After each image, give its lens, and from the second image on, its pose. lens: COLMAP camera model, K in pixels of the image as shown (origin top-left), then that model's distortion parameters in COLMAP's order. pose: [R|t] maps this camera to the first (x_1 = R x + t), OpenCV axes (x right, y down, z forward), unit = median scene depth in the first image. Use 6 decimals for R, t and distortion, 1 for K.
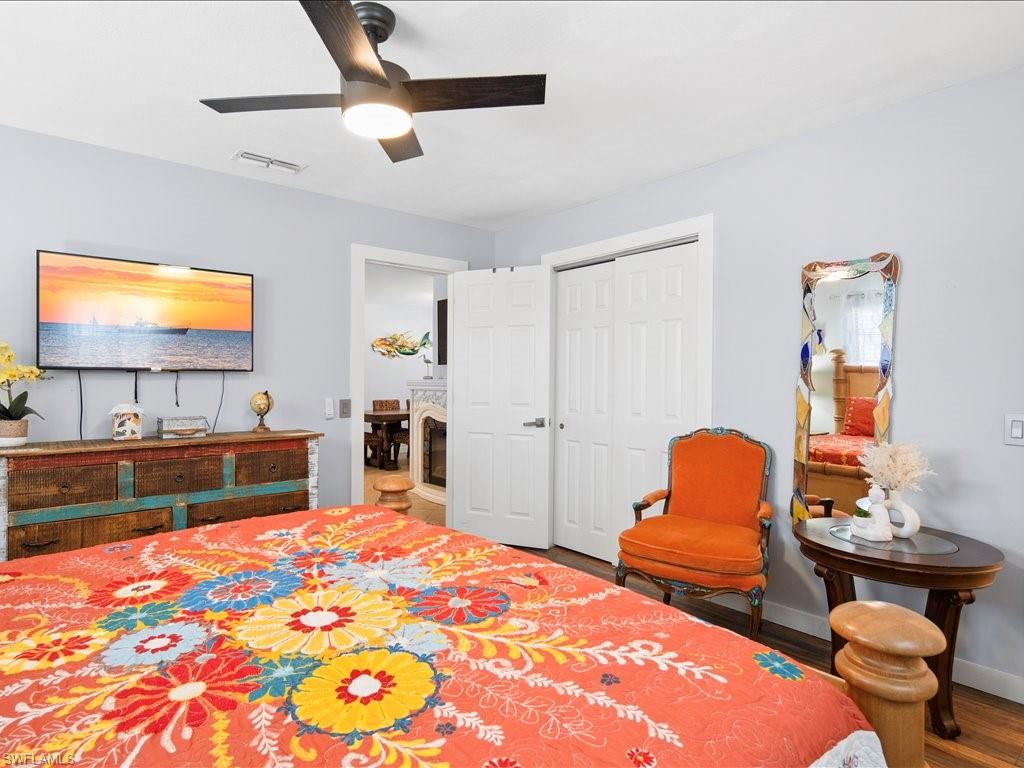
lens RADIAL K [[554.7, 0, 507.2], [0, 554.7, 383.1], [0, 0, 1]] dist [0.006954, -0.000080]
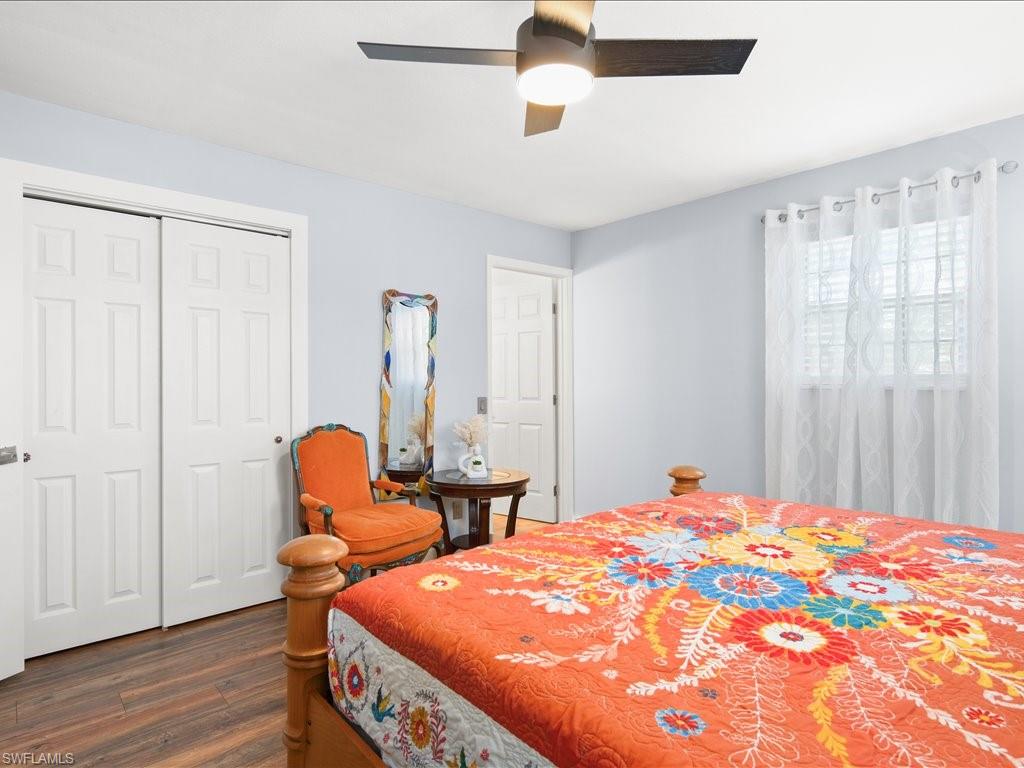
lens RADIAL K [[554.7, 0, 507.2], [0, 554.7, 383.9], [0, 0, 1]] dist [0.006954, -0.000080]
pose [[-0.011413, -0.008534, 0.999898, -1.370304], [0.005694, 0.999947, 0.008599, -0.007089], [-0.999919, 0.005792, -0.011363, 1.335836]]
